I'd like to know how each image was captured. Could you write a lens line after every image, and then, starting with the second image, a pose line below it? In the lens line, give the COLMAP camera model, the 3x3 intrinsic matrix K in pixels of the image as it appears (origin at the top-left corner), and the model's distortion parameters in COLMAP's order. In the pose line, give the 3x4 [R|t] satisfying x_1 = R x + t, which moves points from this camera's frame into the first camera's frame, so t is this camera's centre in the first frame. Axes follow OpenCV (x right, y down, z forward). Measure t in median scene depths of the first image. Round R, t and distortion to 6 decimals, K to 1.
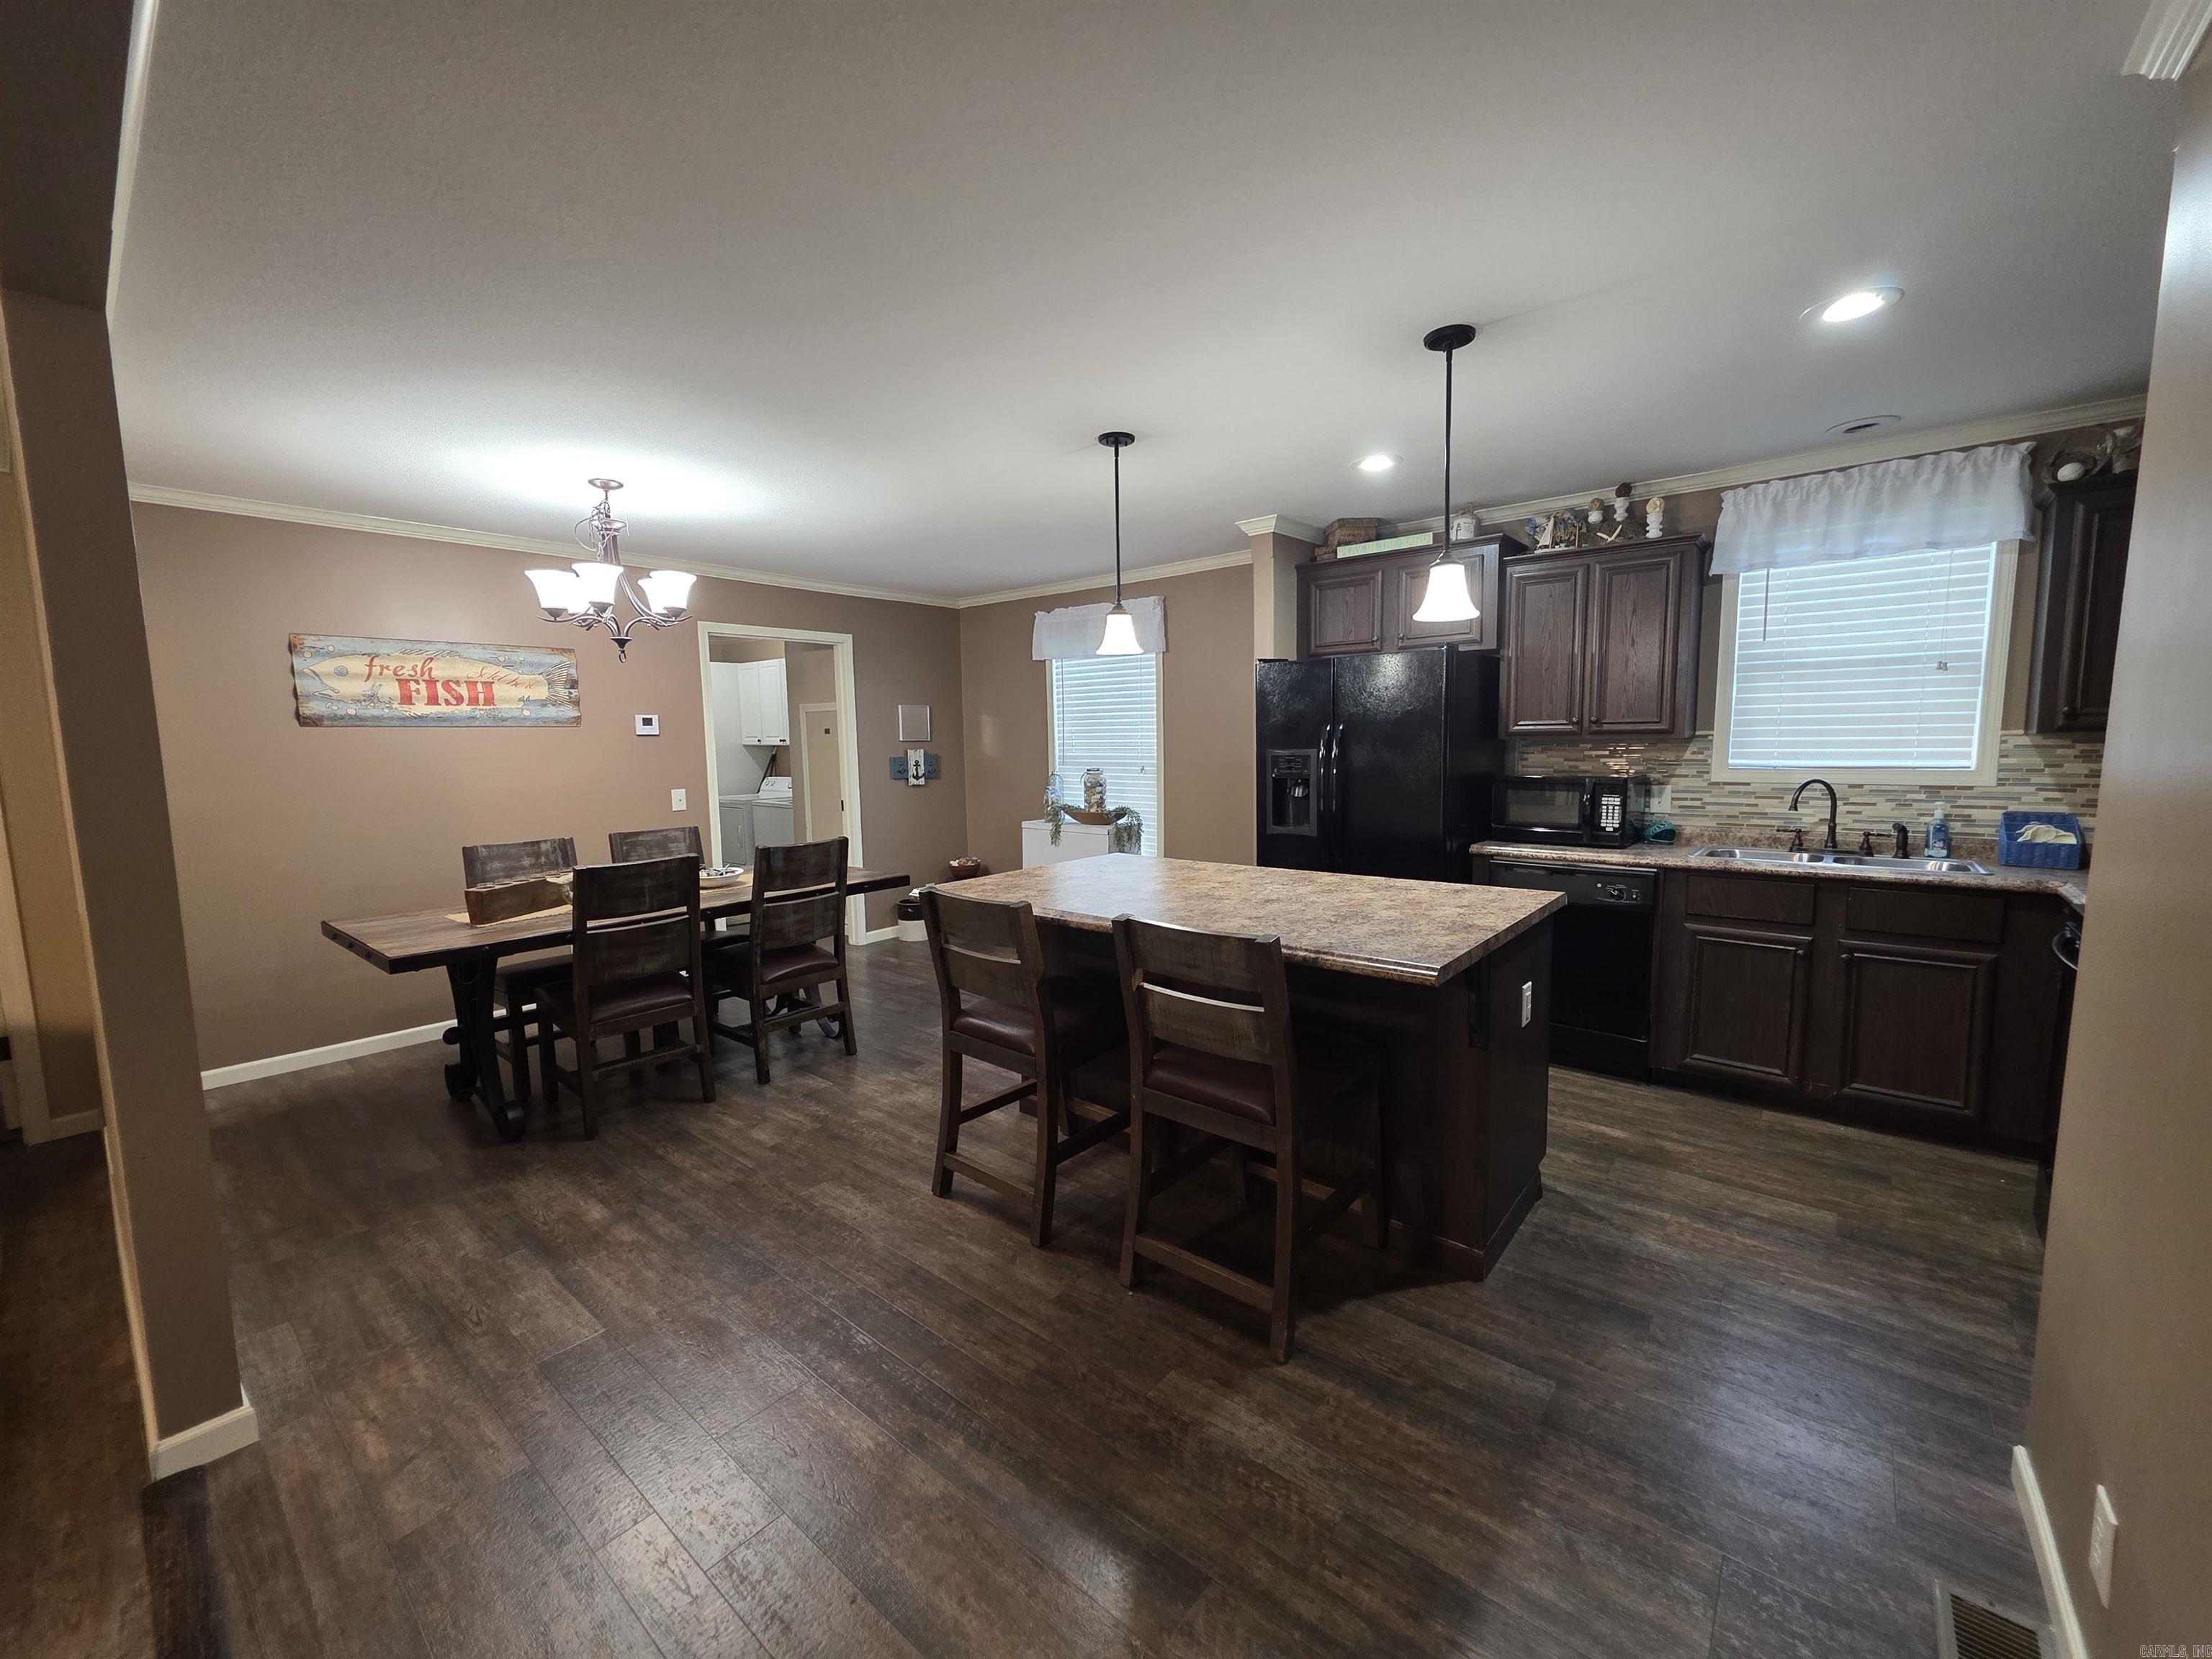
lens RADIAL K [[879.2, 0, 1107.3], [0, 879.2, 837.5], [0, 0, 1]] dist [0.001322, 0.000405]
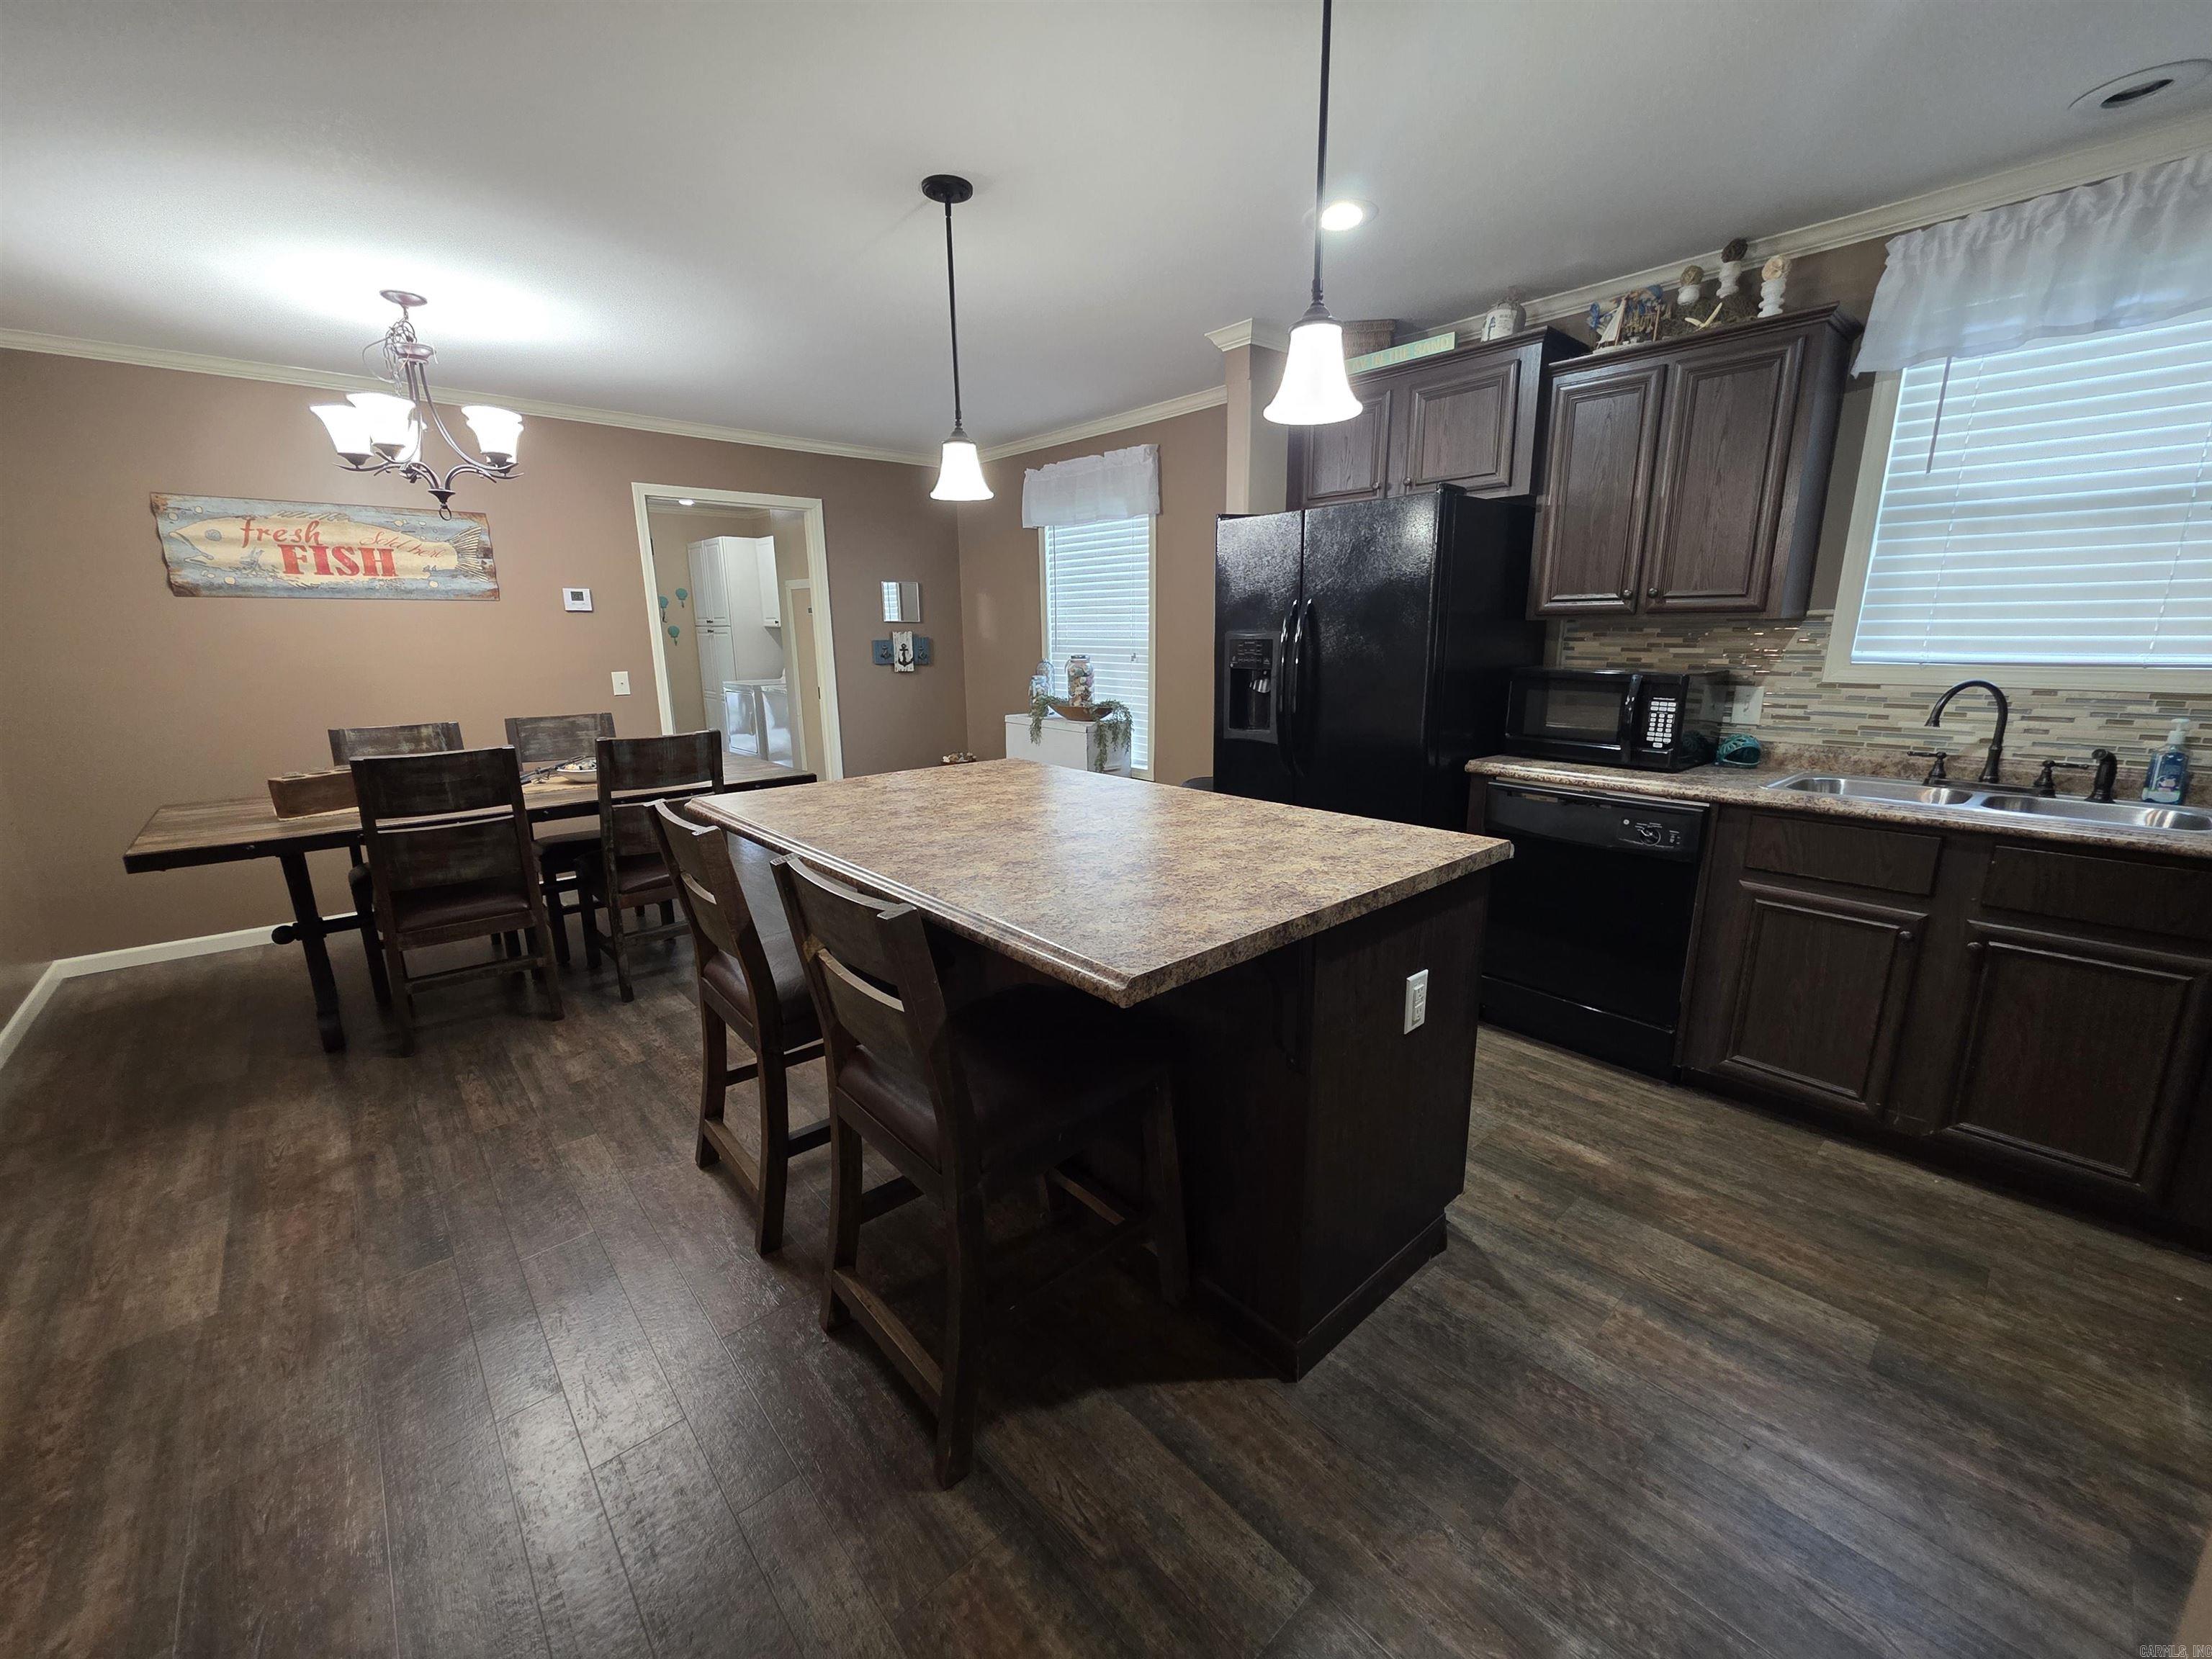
lens RADIAL K [[879.2, 0, 1107.5], [0, 879.2, 836.3], [0, 0, 1]] dist [0.001322, 0.000405]
pose [[0.989295, 0.041919, -0.139782, 0.225659], [-0.024832, 0.992242, 0.121814, -0.012152], [0.143804, -0.117039, 0.982661, 0.206790]]
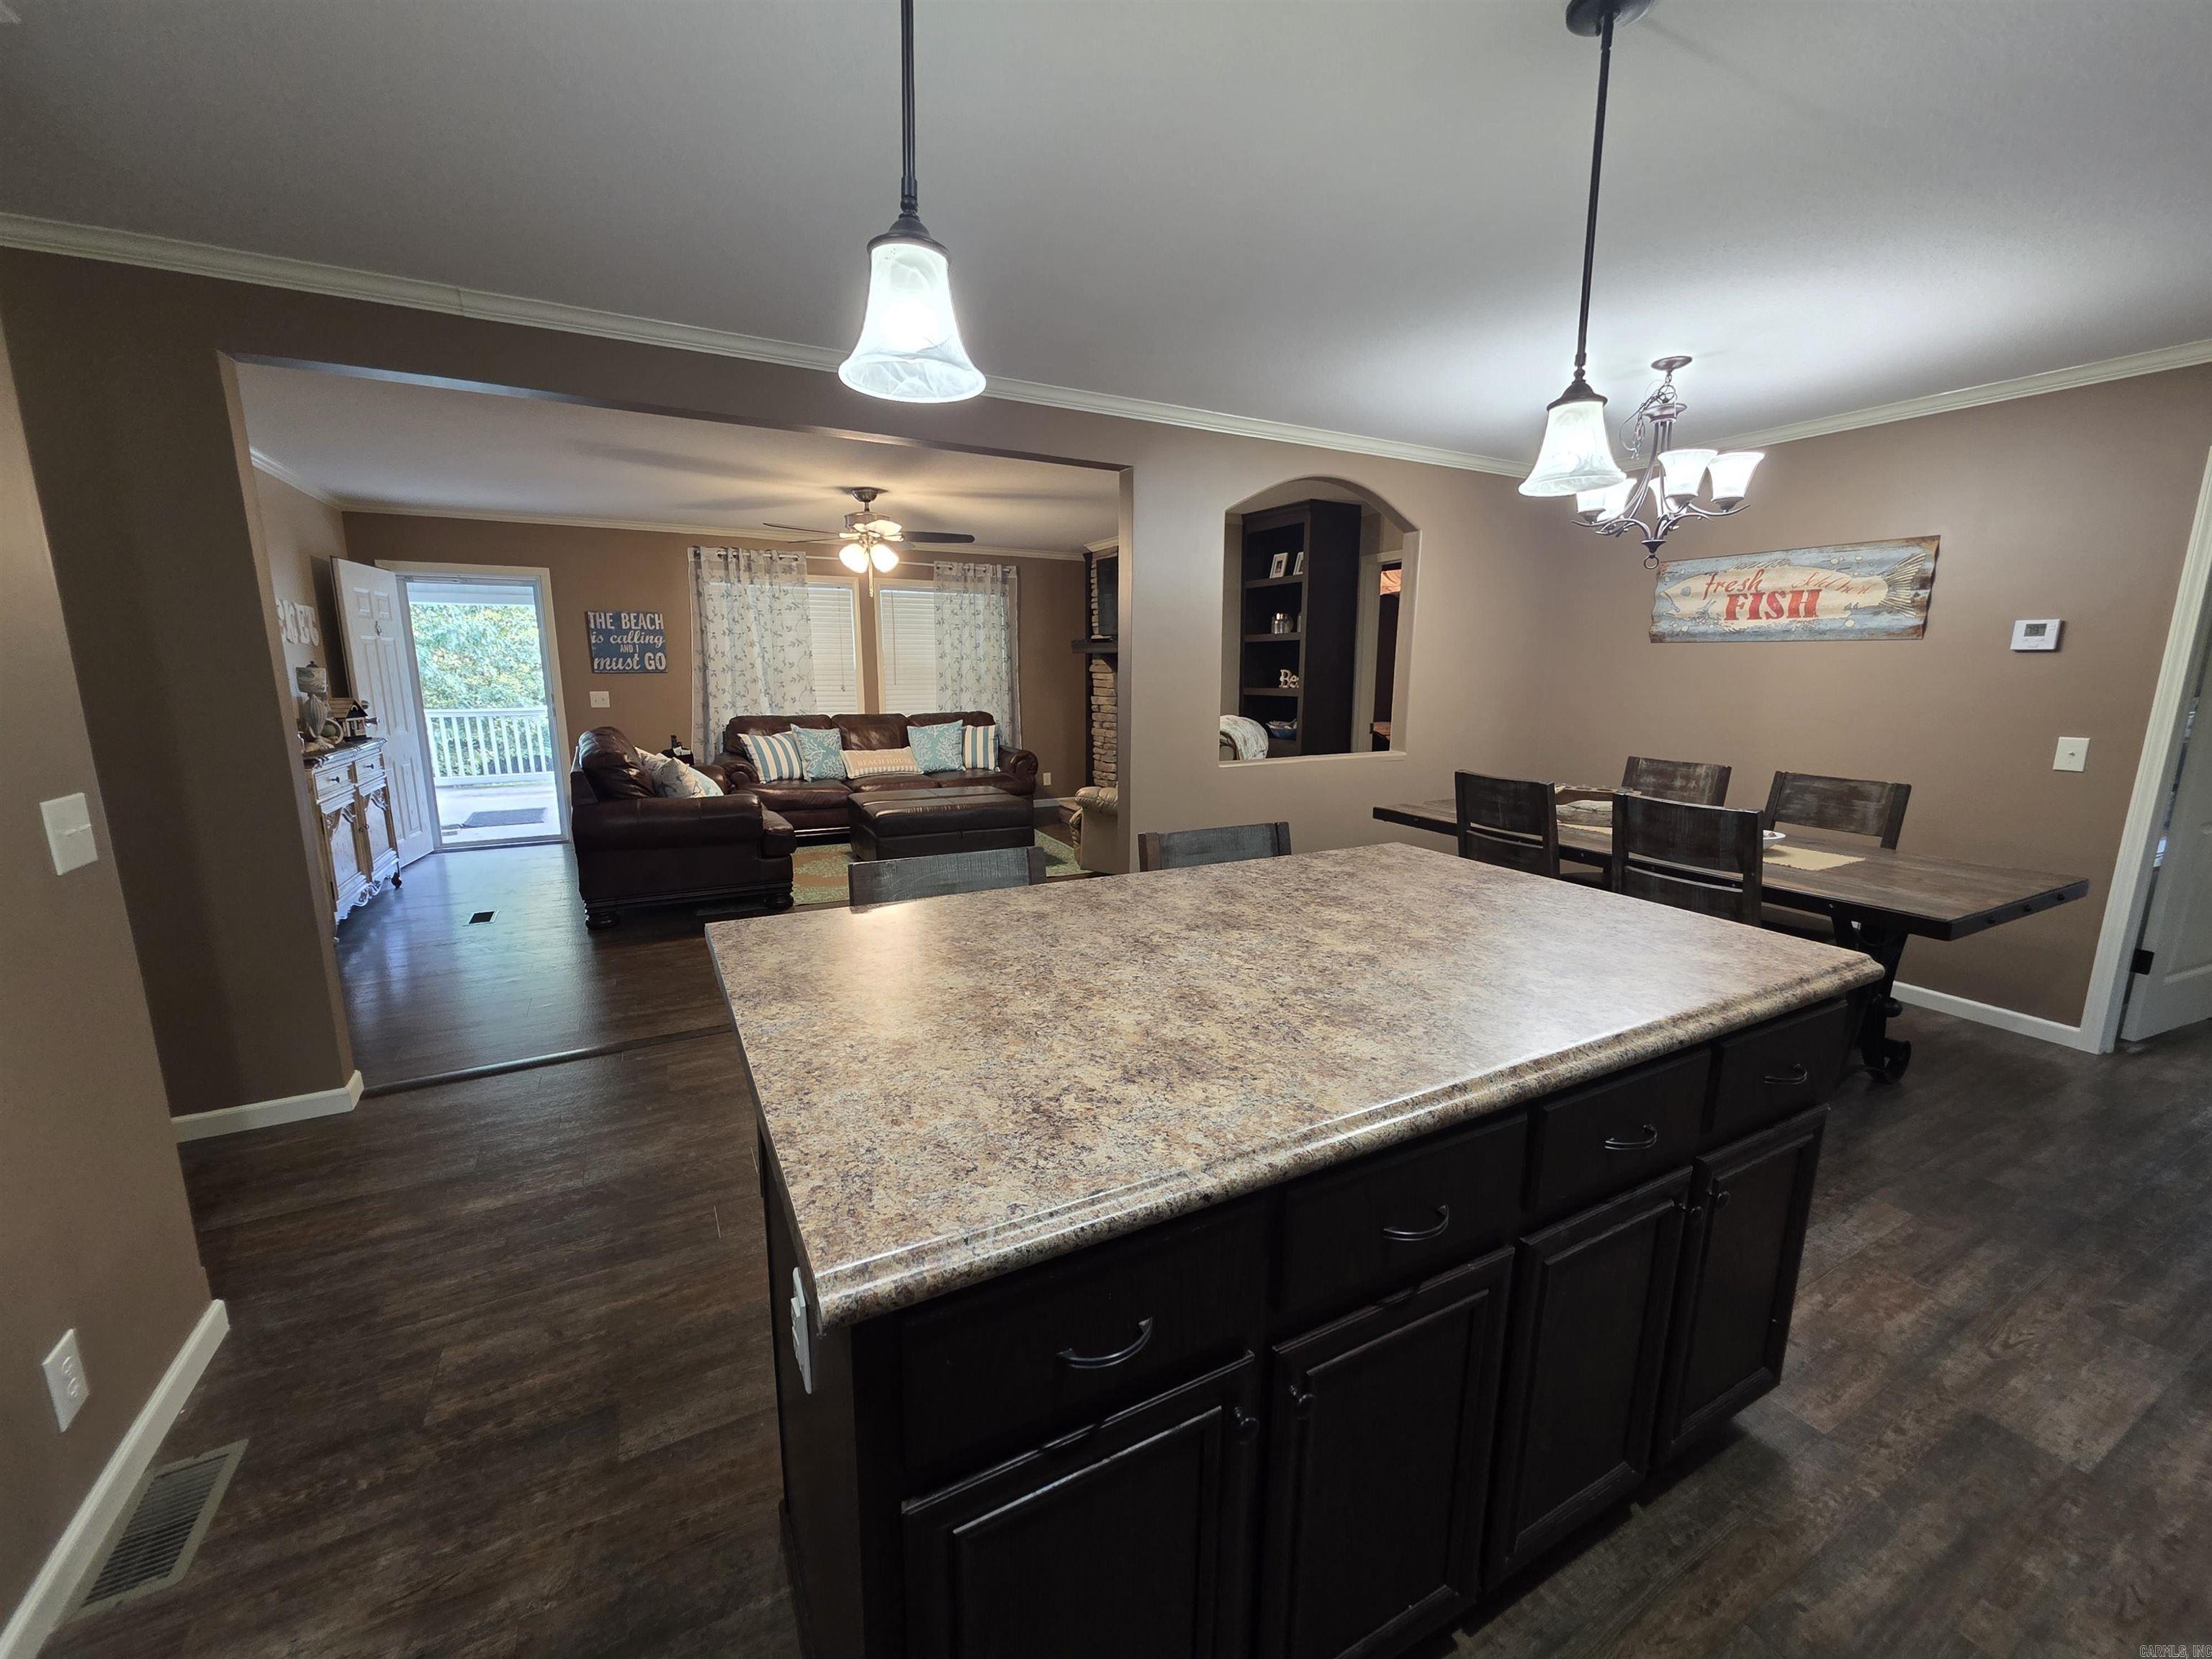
lens RADIAL K [[879.2, 0, 1110.4], [0, 879.2, 829.6], [0, 0, 1]] dist [0.001322, 0.000405]
pose [[-0.375297, 0.187912, -0.907657, 0.517454], [-0.105245, 0.964263, 0.243148, -0.103022], [0.920910, 0.186779, -0.342108, 0.848436]]
